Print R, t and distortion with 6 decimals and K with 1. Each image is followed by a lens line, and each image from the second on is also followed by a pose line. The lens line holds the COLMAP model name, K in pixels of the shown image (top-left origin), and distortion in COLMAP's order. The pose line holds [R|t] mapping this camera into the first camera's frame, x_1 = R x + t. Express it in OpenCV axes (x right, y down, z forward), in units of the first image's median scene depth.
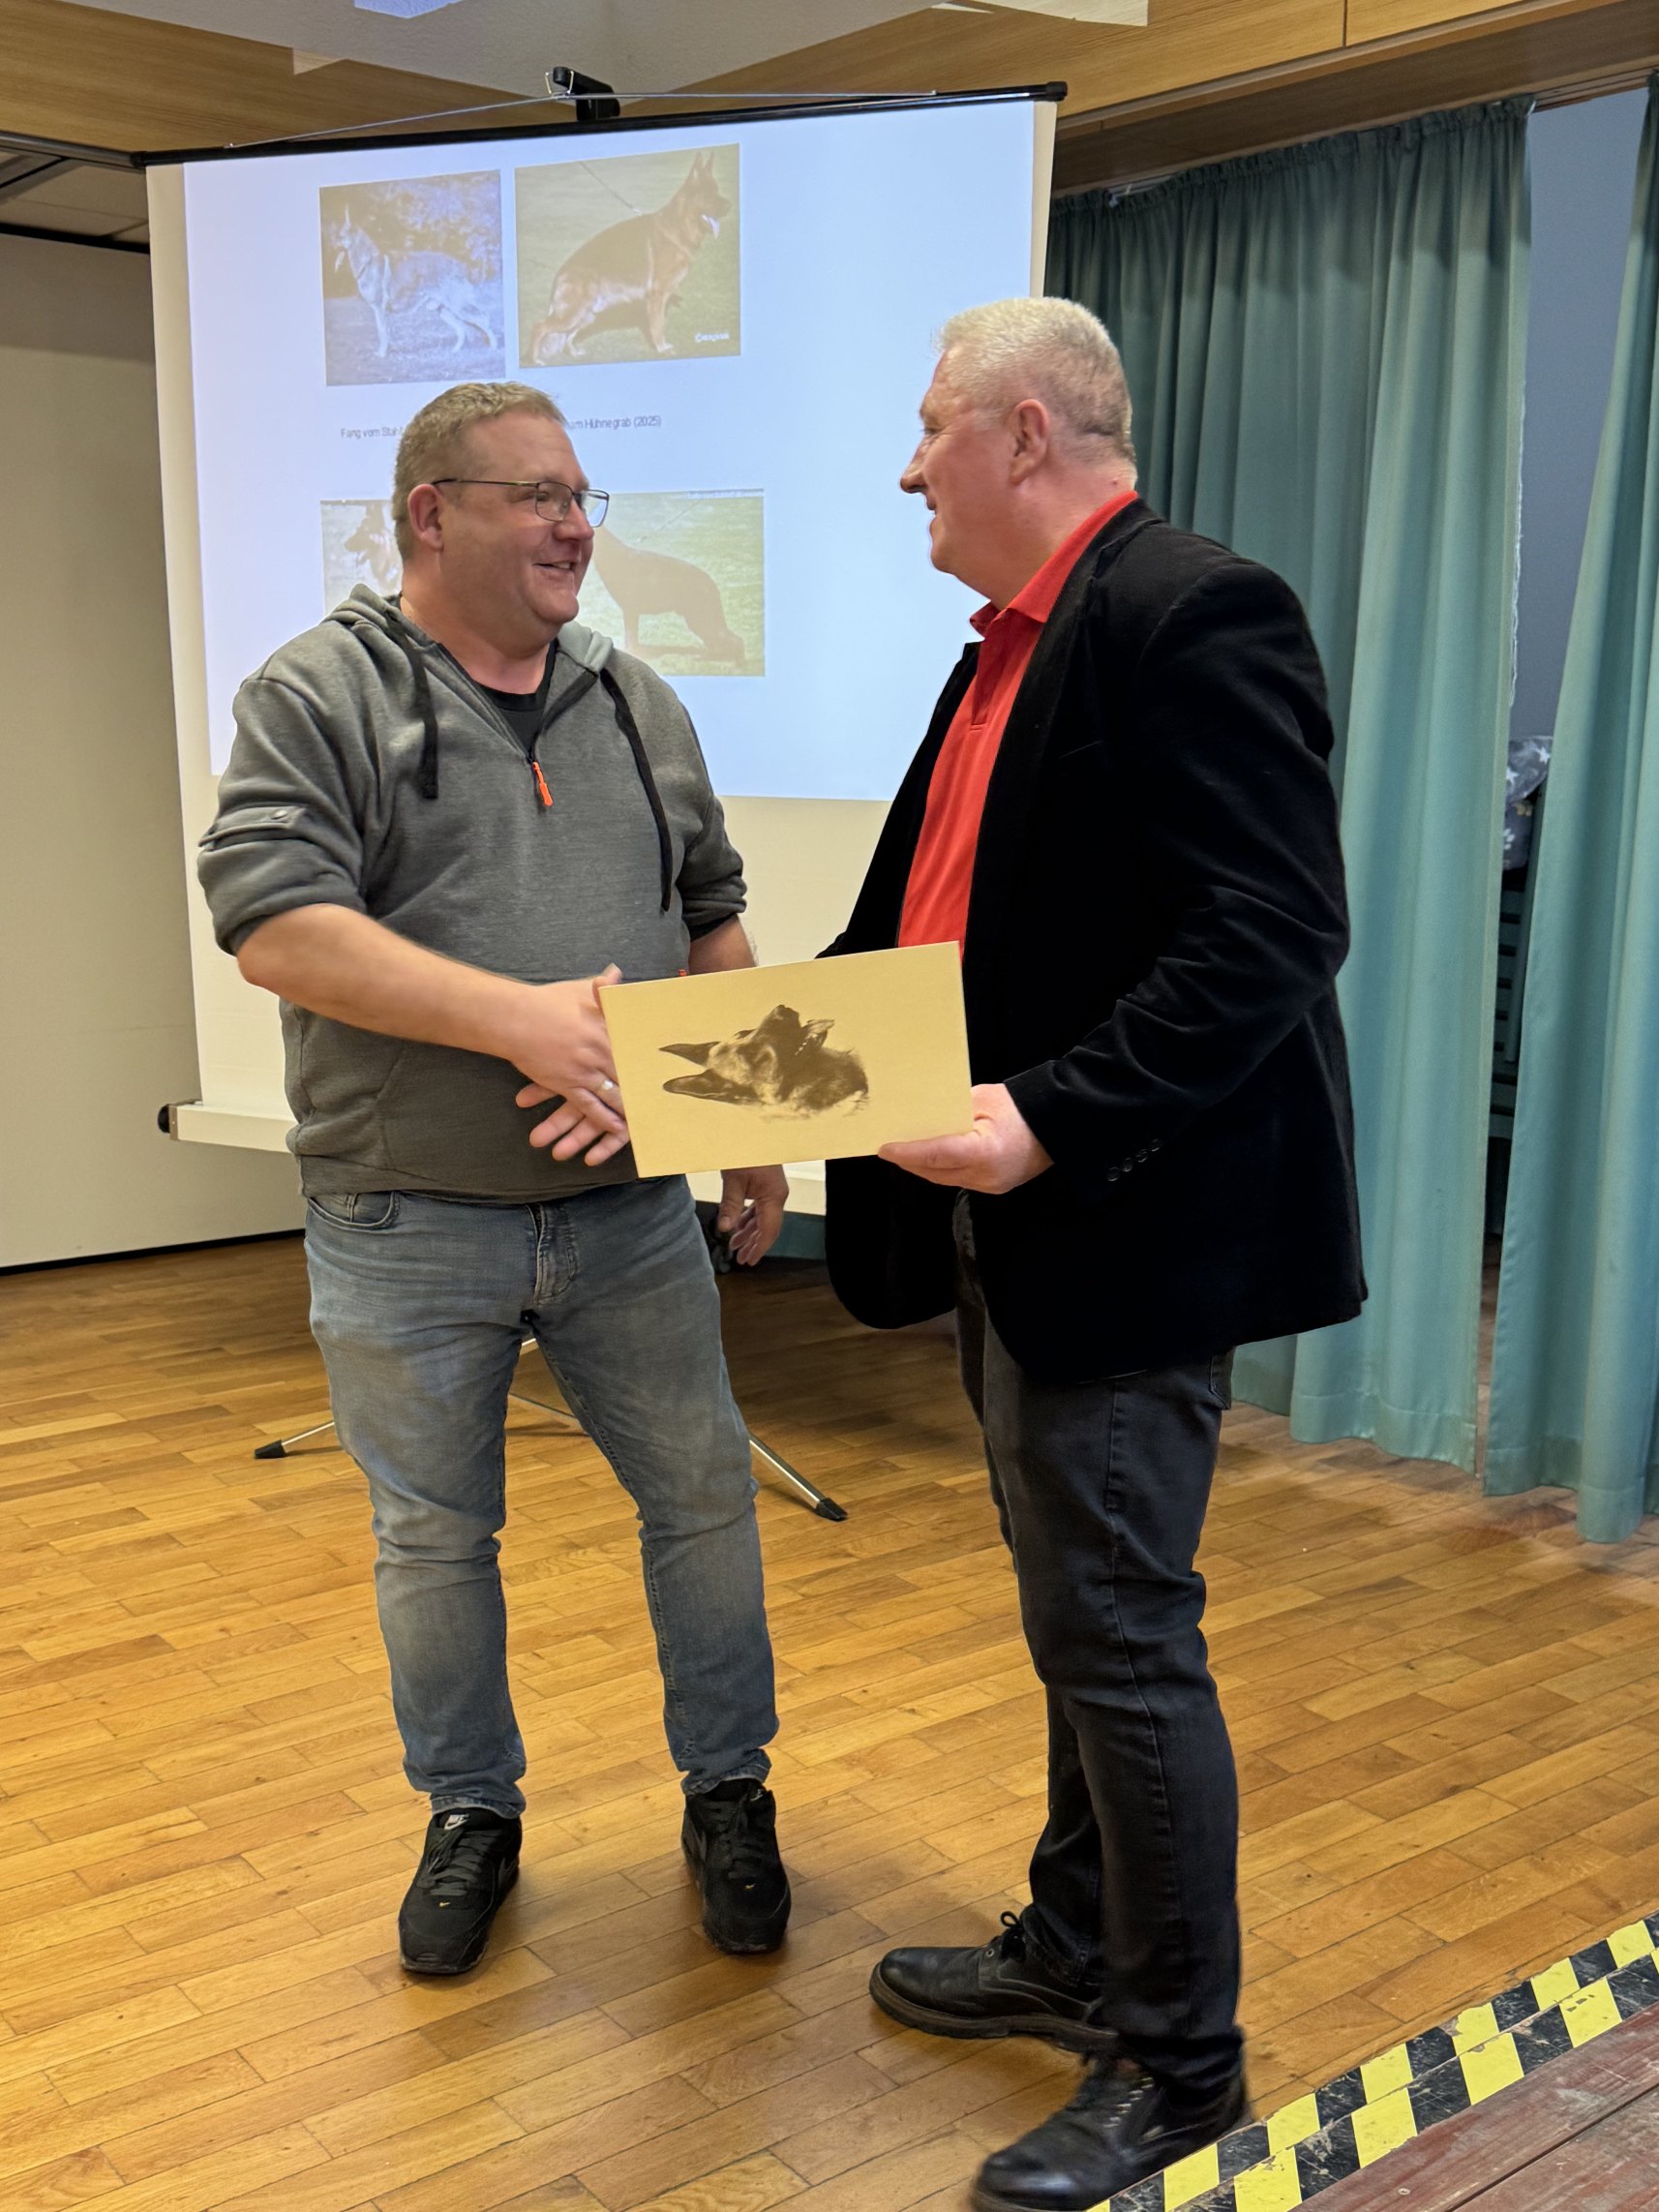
lens RADIAL K [[2310.8, 0, 829.5], [0, 2310.8, 1106.0], [0, 0, 1]] dist [0.159499, -0.337347]
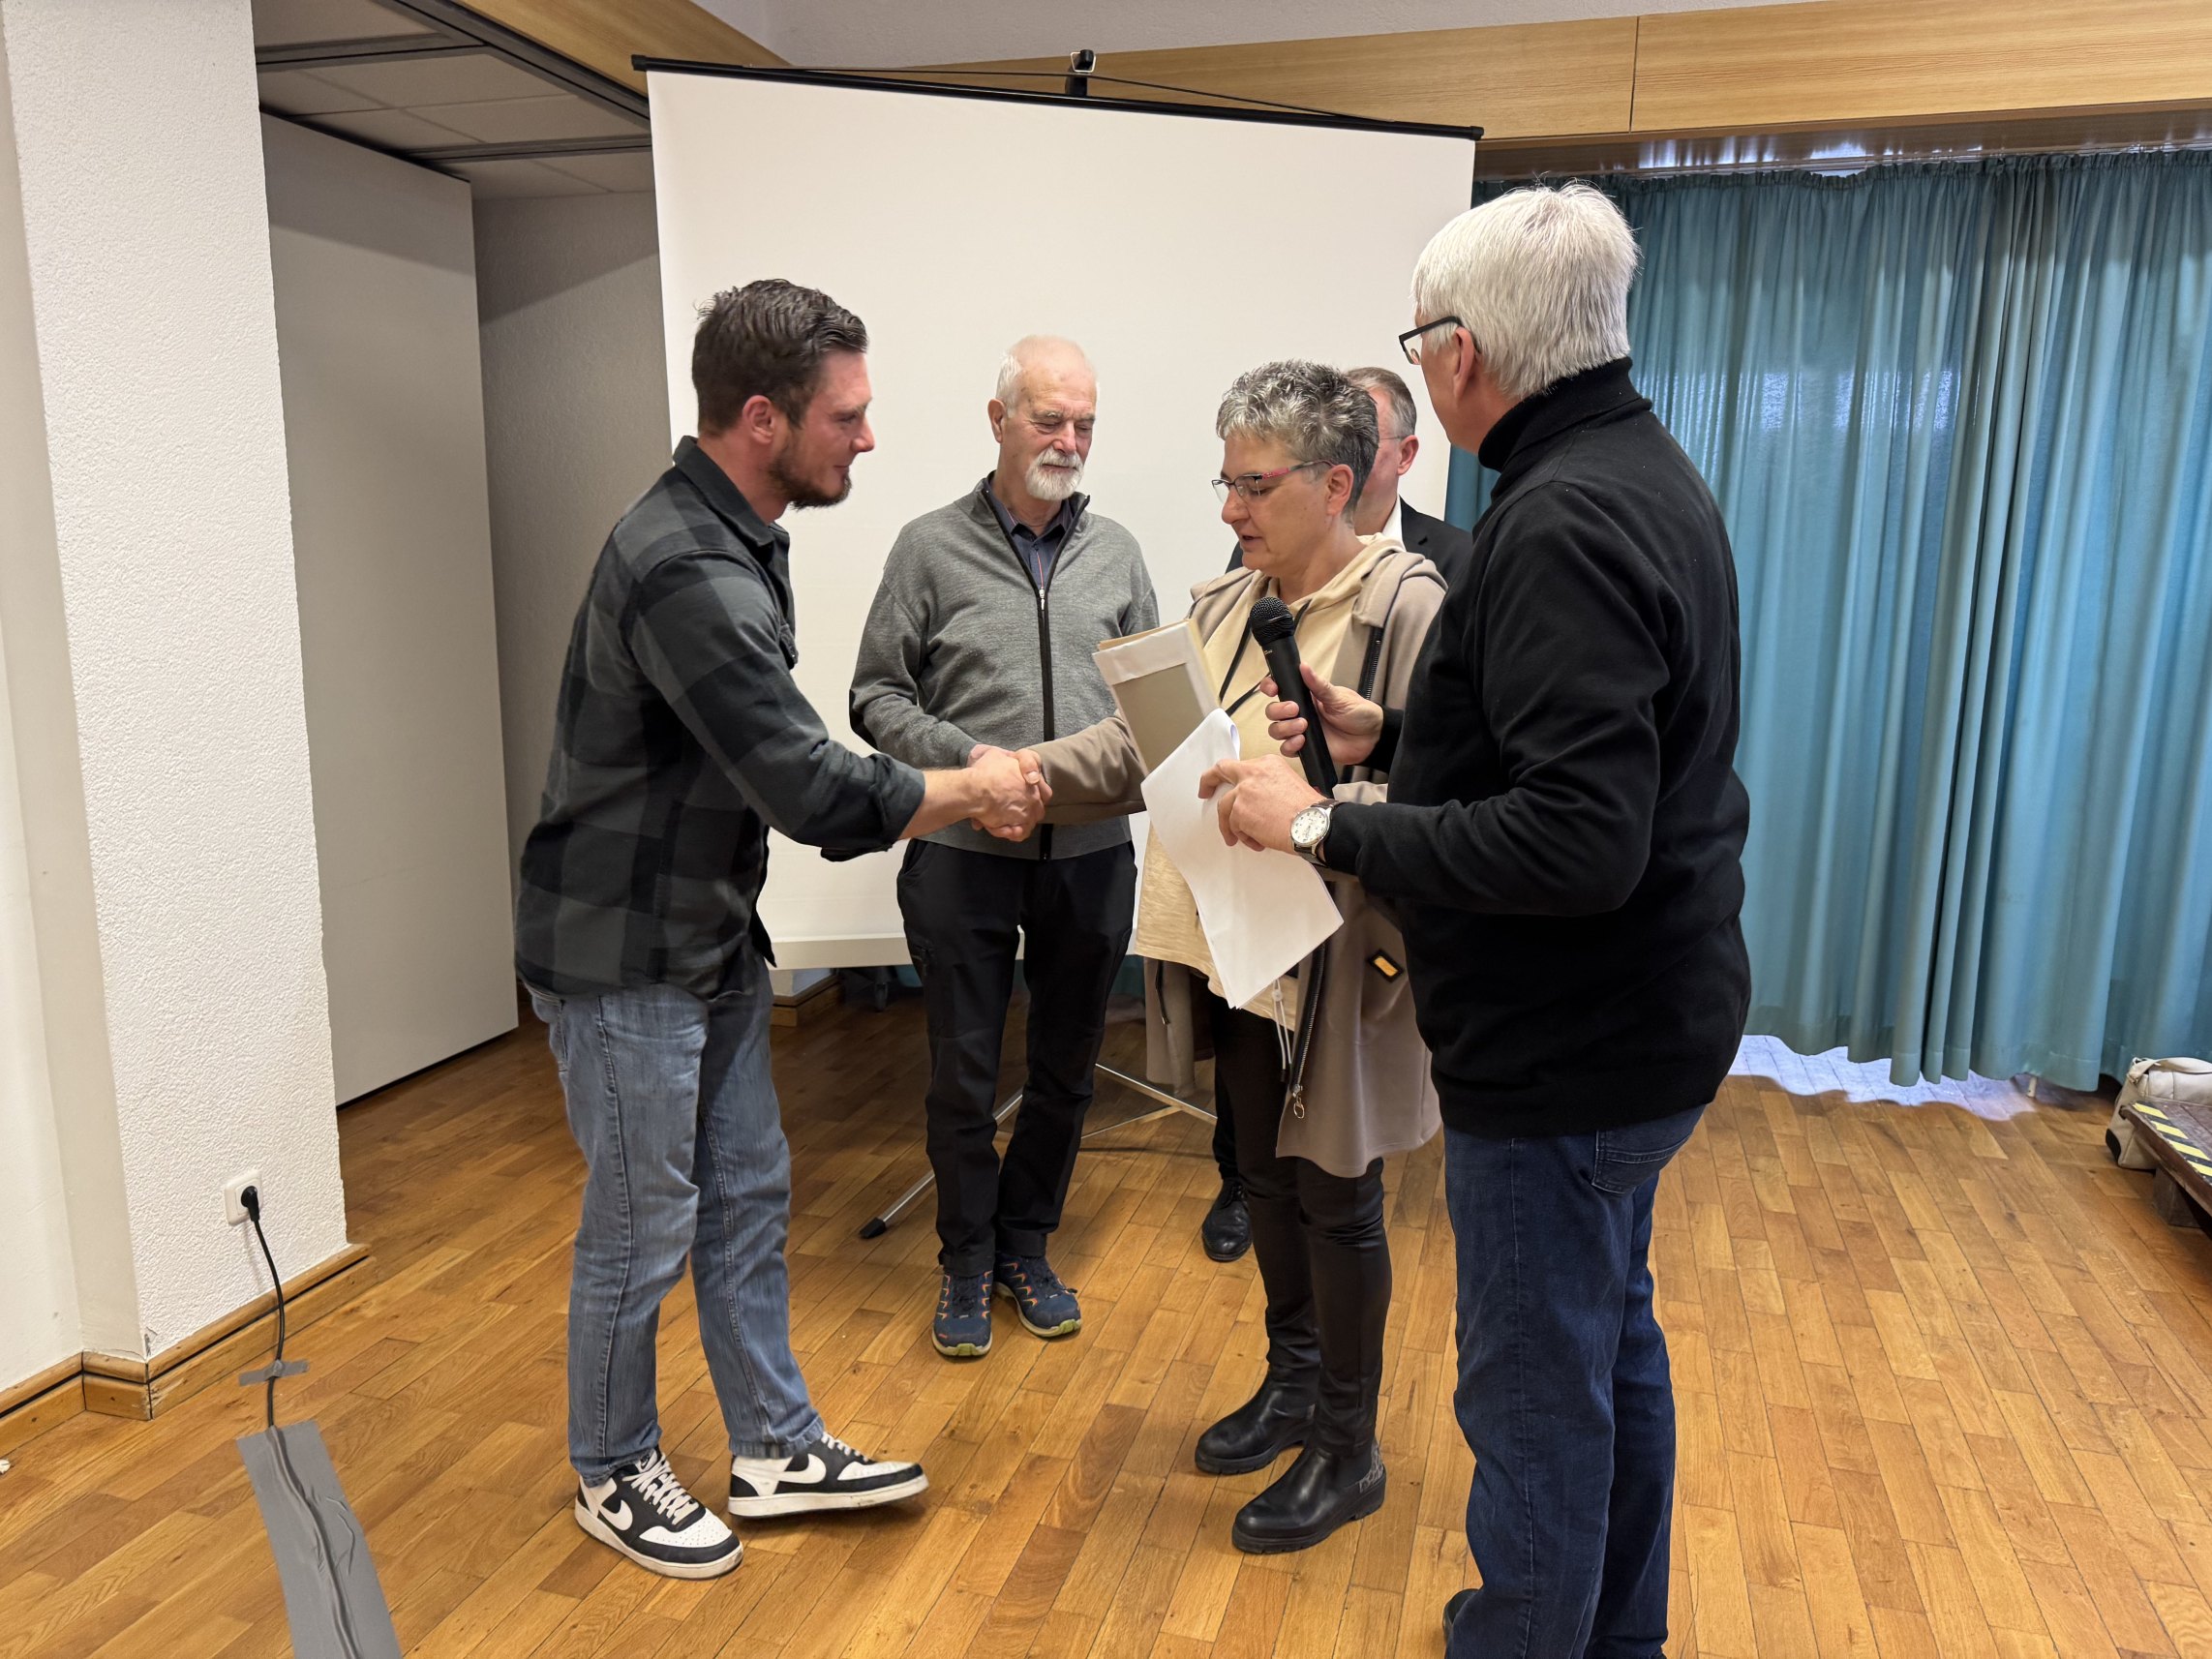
lens RADIAL K [[1583.1, 0, 1113.6], [0, 1583.1, 835.3], [0, 0, 1]] dist [0.003586, -0.004350]
pose [[0.808981, -0.115705, 0.576336, -0.663733], [0.105196, 0.993106, 0.051716, -0.083434], [-0.578346, 0.018791, 0.815575, 0.352763]]
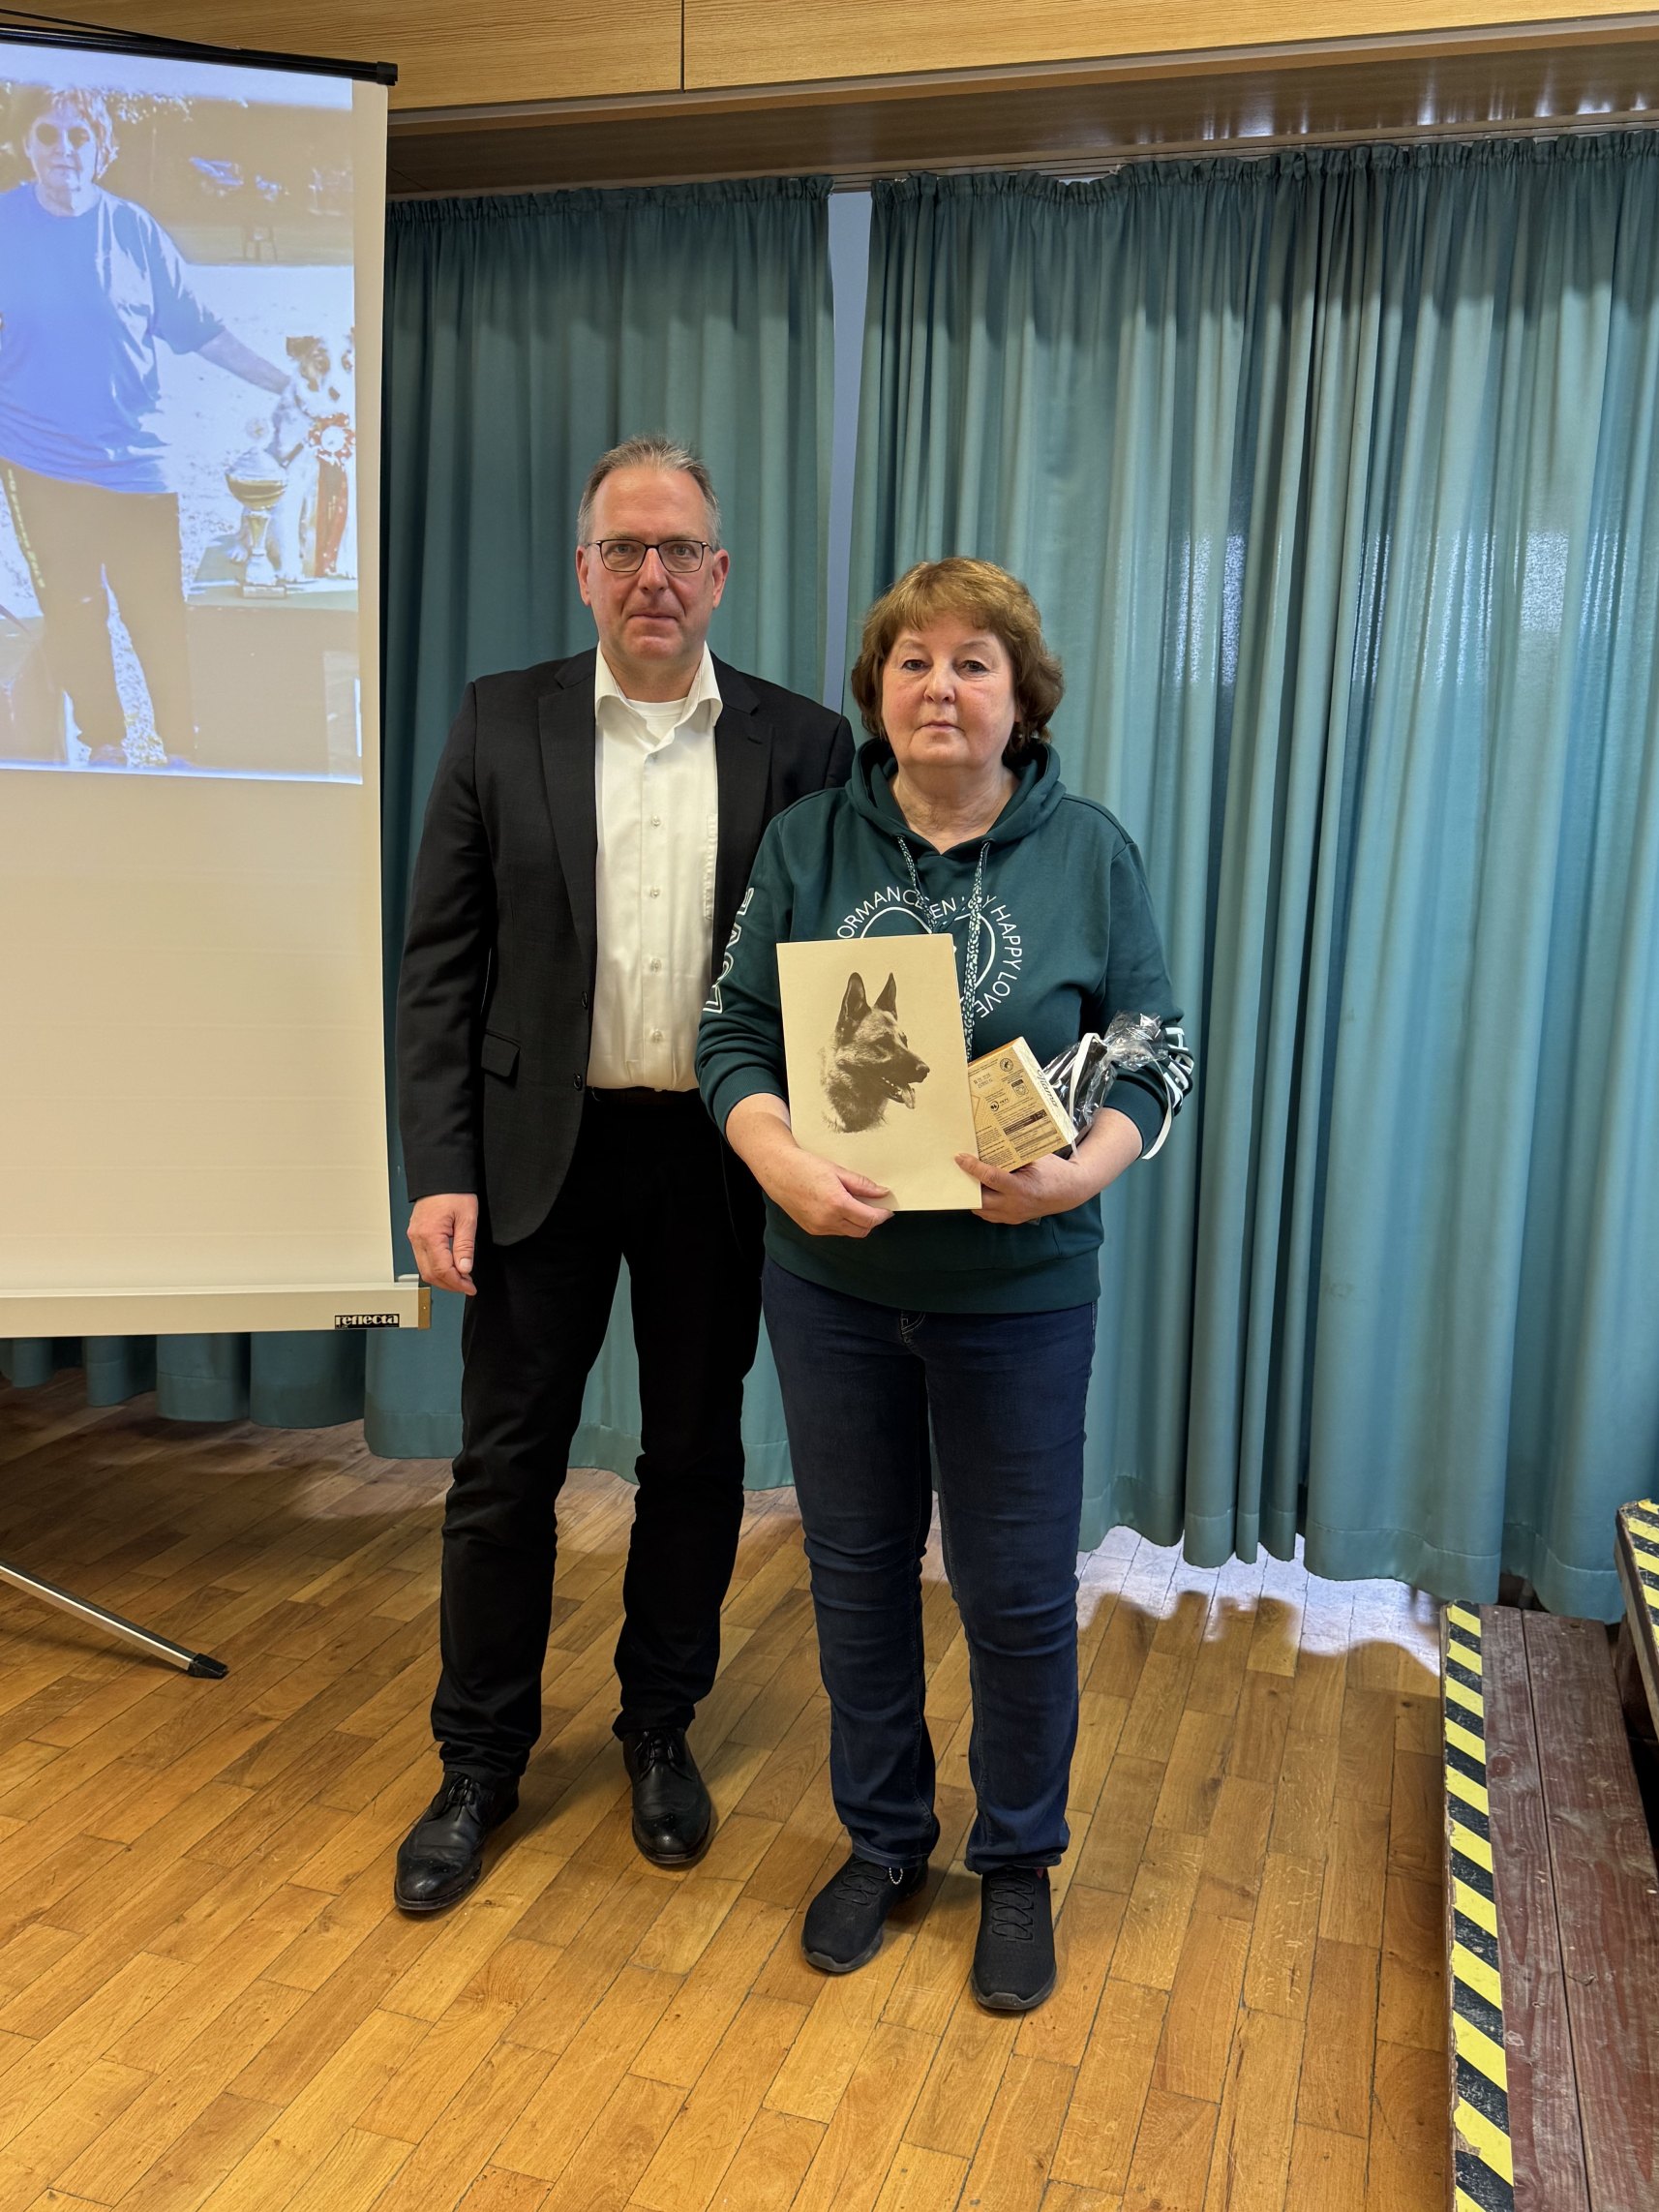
lens RADIAL K [[1900.4, 0, 829.5], [0, 1900.4, 1106.0], [0, 0, 1]] dist [0.016590, 0.000094]
pose [[0.822465, -0.091304, 0.561441, -0.209486], [0.081680, 0.995761, 0.042281, -0.052714], [-0.562921, 0.011084, 0.826436, 0.295977]]
